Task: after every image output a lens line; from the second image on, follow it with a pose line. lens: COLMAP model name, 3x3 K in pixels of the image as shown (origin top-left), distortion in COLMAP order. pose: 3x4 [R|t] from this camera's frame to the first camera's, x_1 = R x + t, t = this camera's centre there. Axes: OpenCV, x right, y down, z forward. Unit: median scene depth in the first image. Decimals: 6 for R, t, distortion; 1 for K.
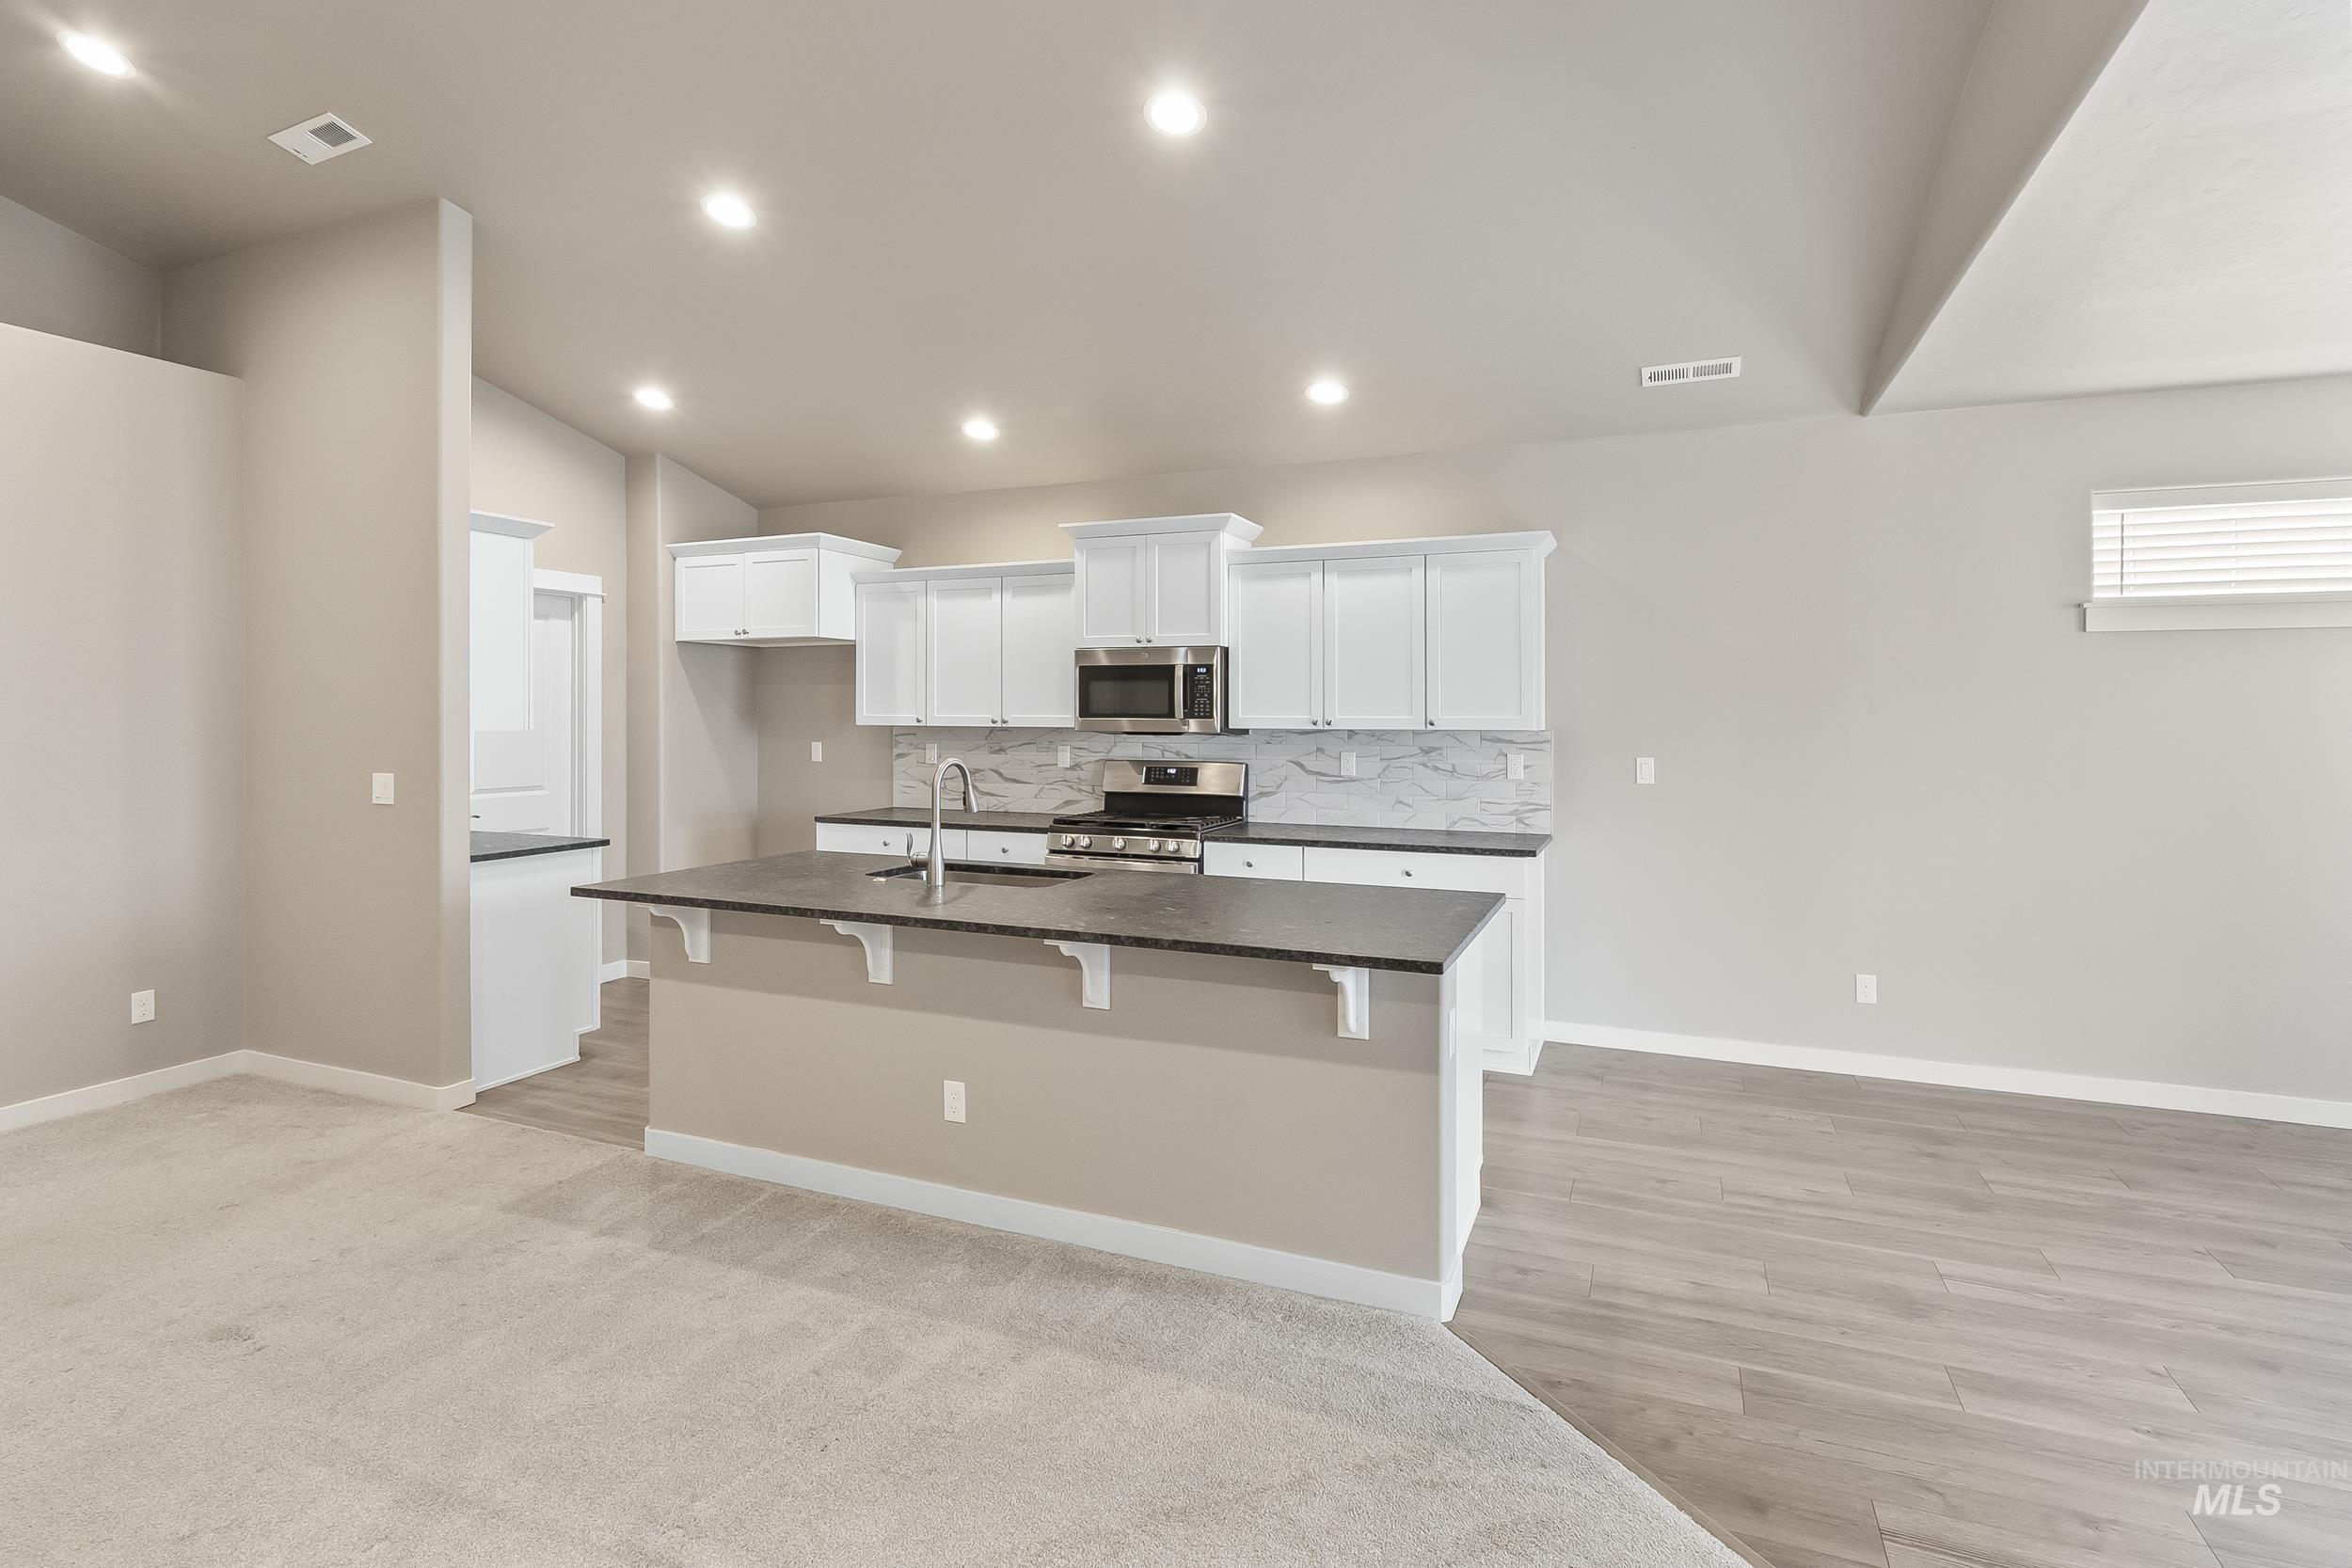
lens RADIAL K [[1139.8, 0, 1179.7], [0, 1139.8, 718.8], [0, 0, 1]] dist [-0.003274, -0.000418]
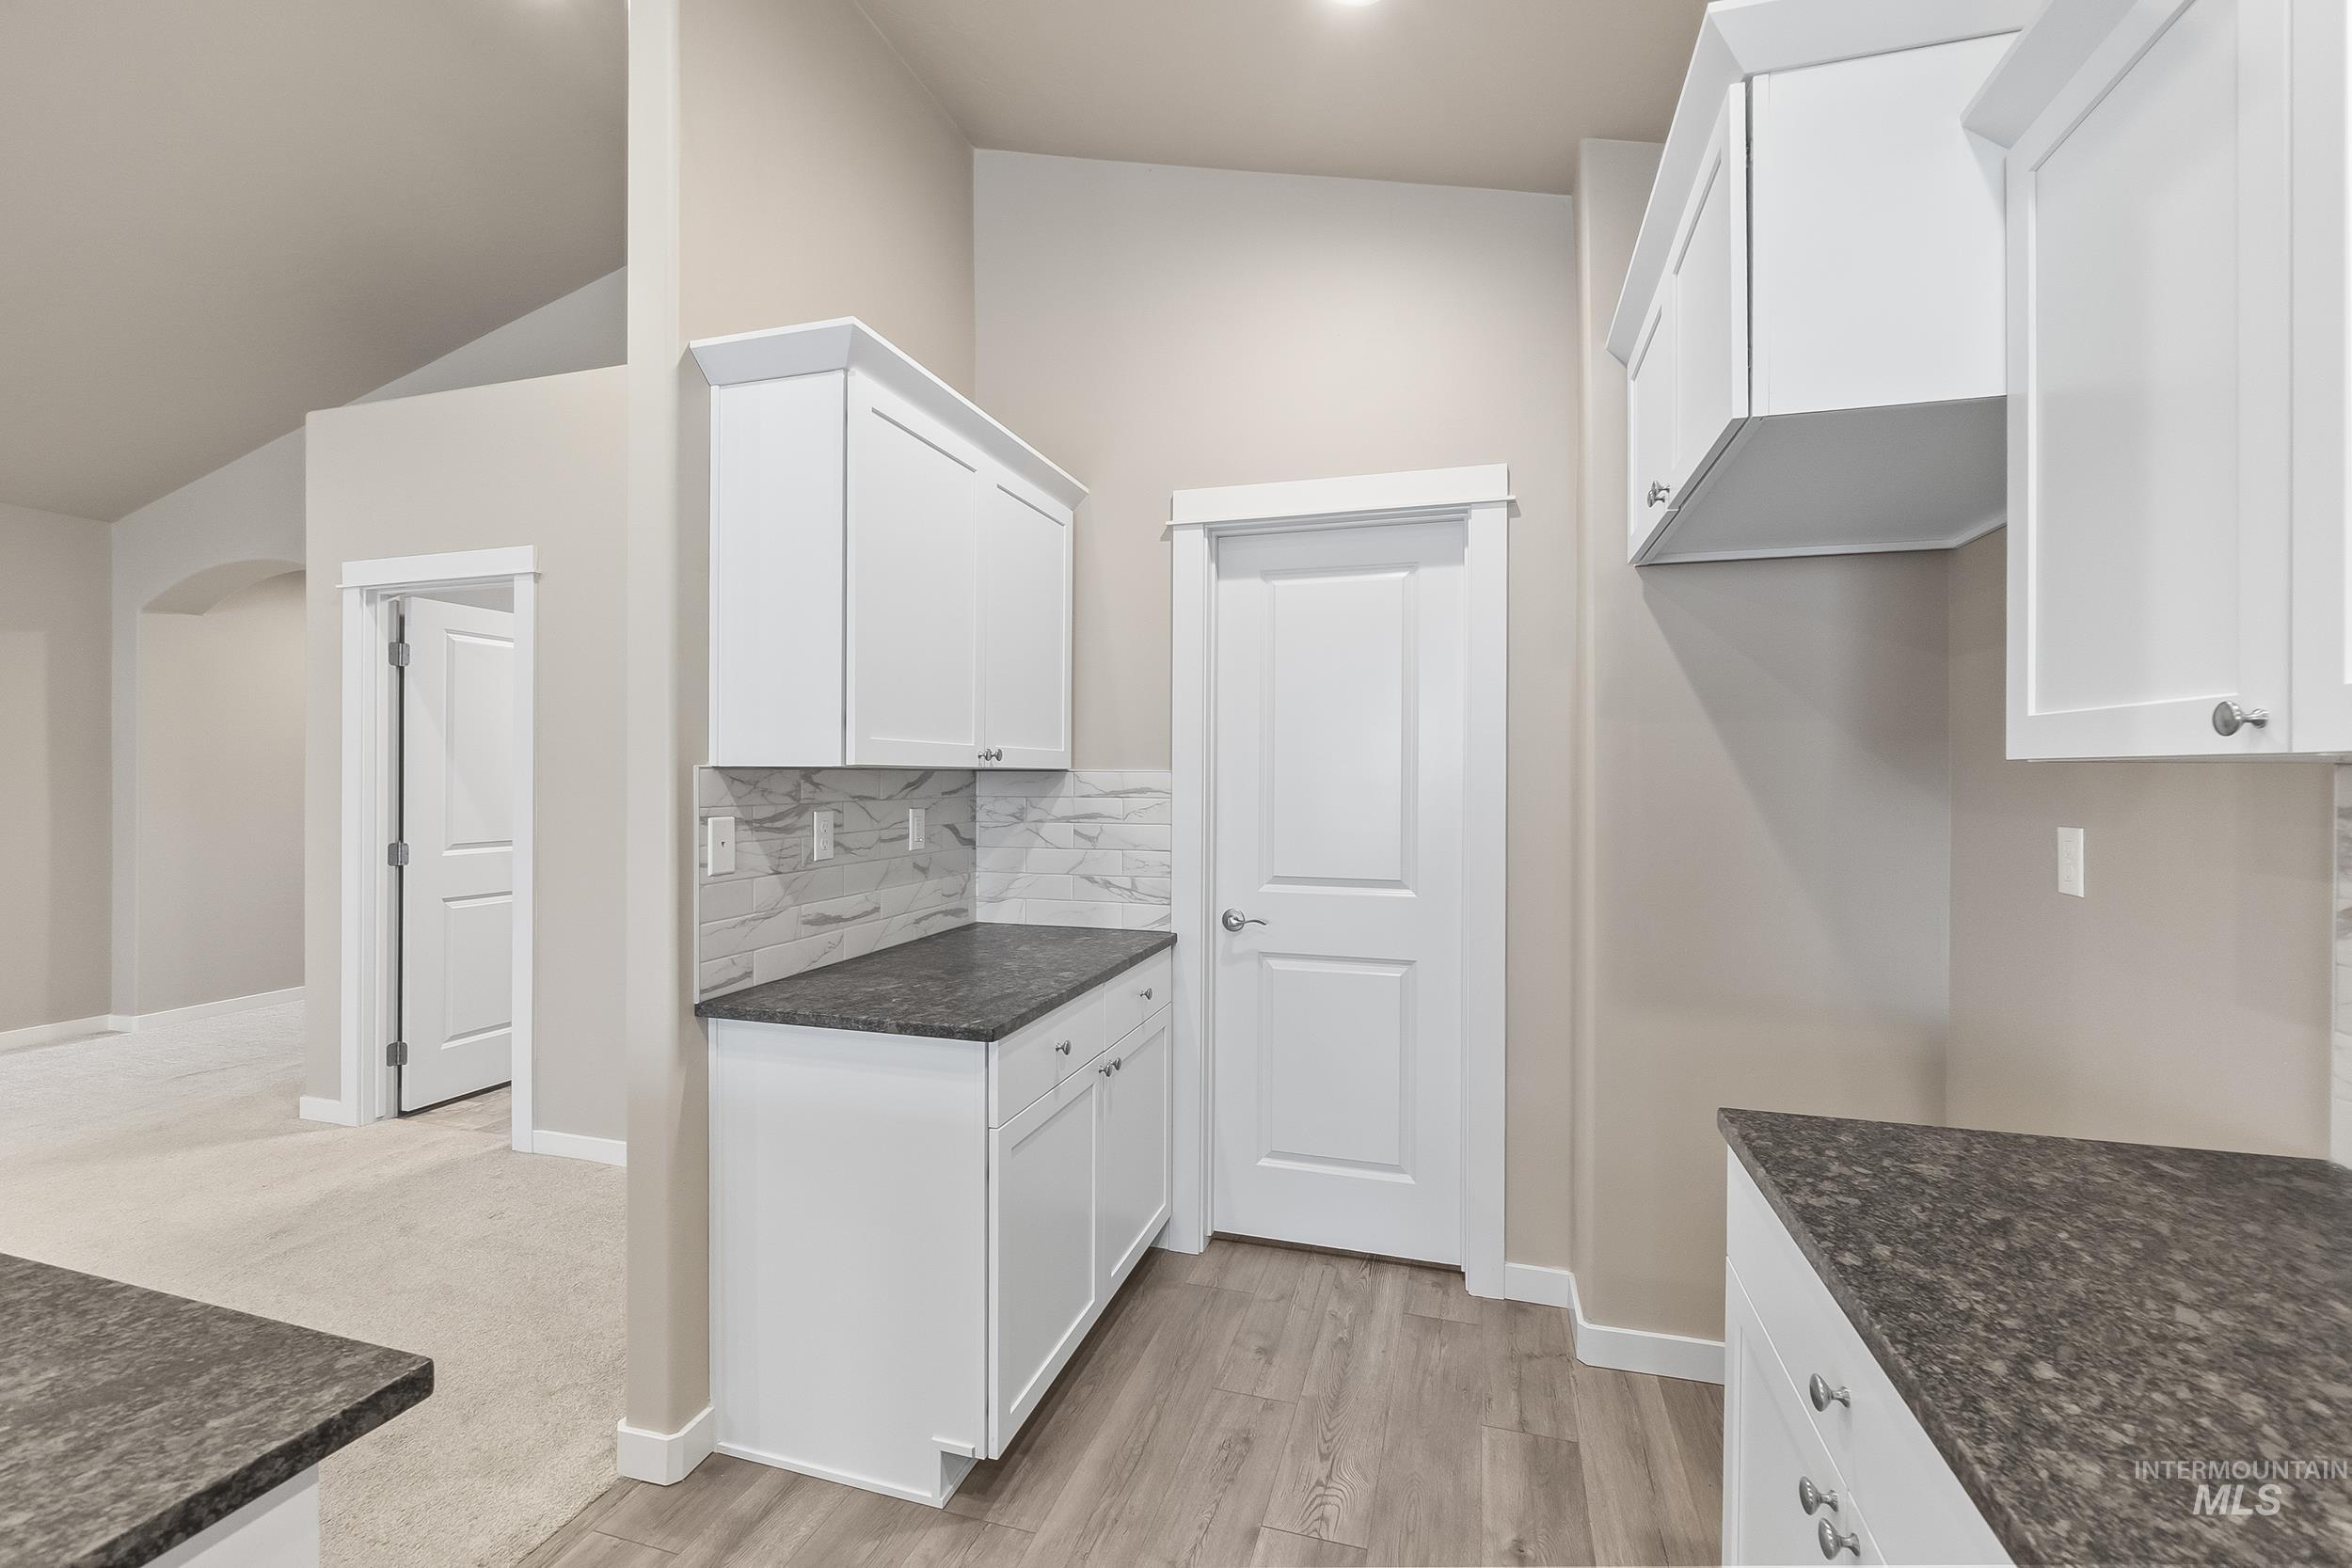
lens RADIAL K [[1004.8, 0, 1176.0], [0, 1004.8, 784.0], [0, 0, 1]] dist [-0.012493, -0.000016]
pose [[0.105402, 0.006194, -0.994410, -0.117293], [-0.007890, 0.999954, 0.005392, 0.012026], [0.994398, 0.007278, 0.105446, 0.948777]]
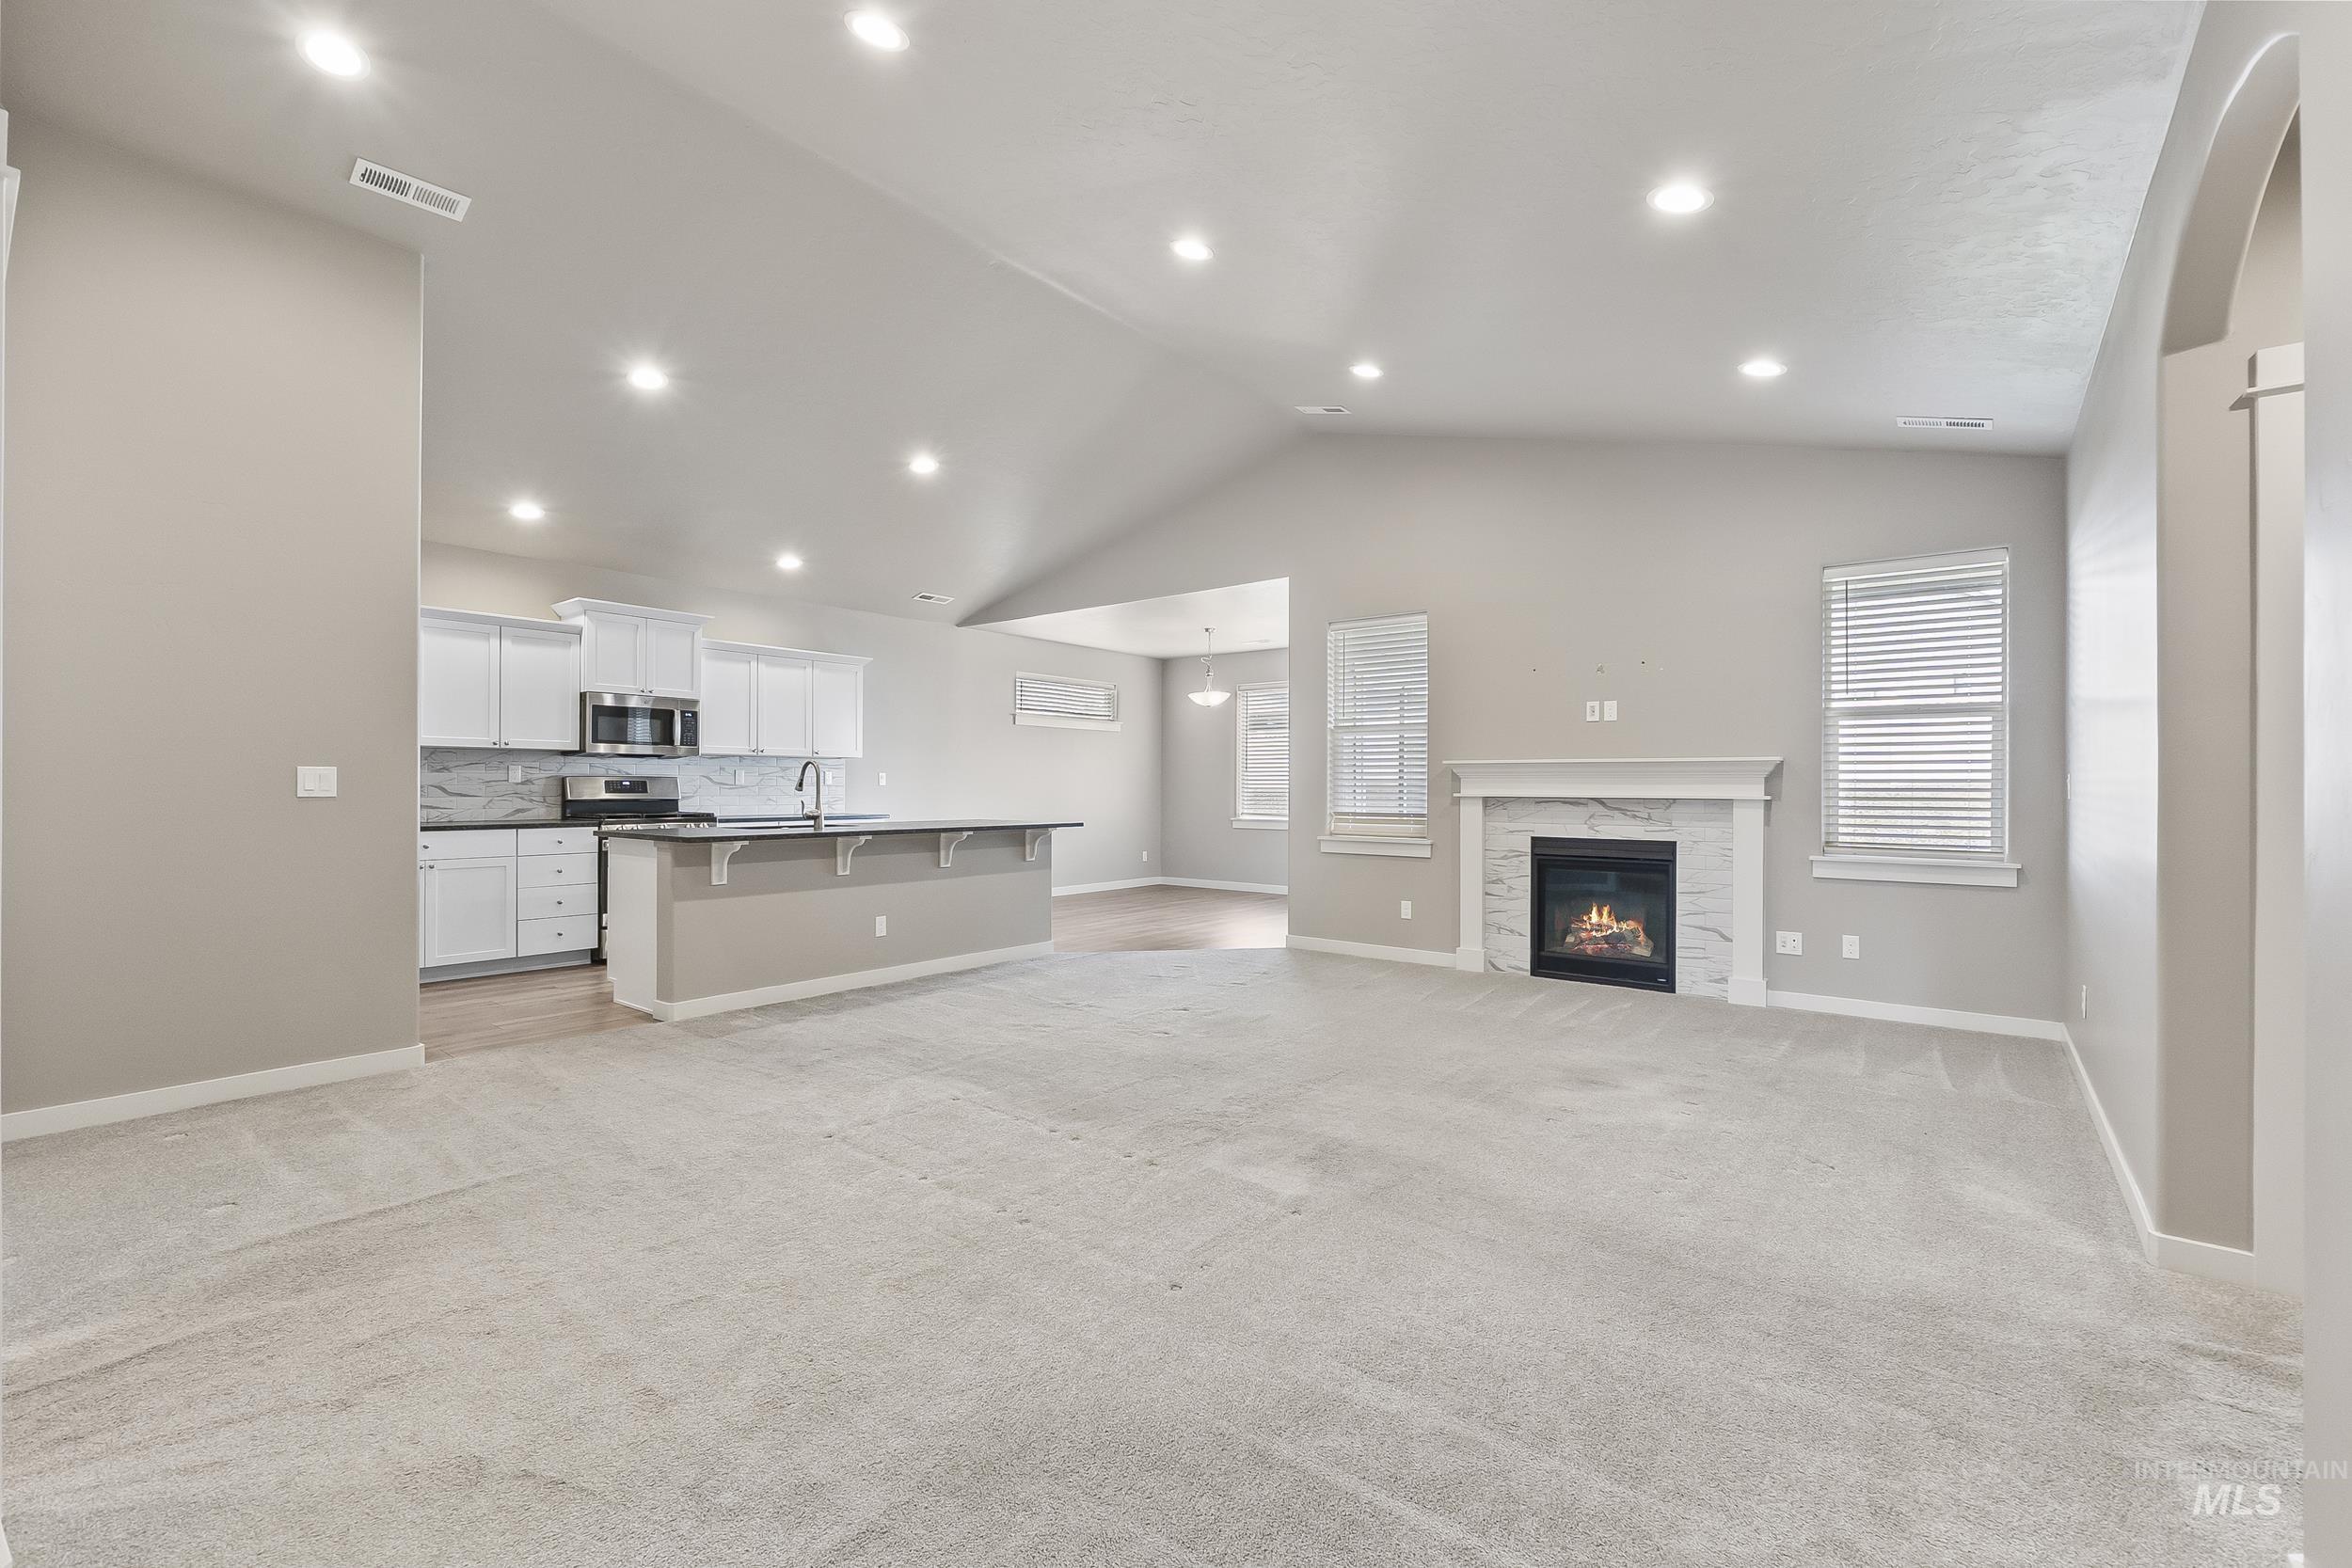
lens RADIAL K [[990.5, 0, 1181.1], [0, 990.5, 784.7], [0, 0, 1]] dist [-0.005882, -0.000489]
pose [[0.265444, -0.000255, 0.964126, -1.089223], [0.001608, 0.999999, -0.000178, 0.052923], [-0.964125, 0.001598, 0.265444, 0.011382]]
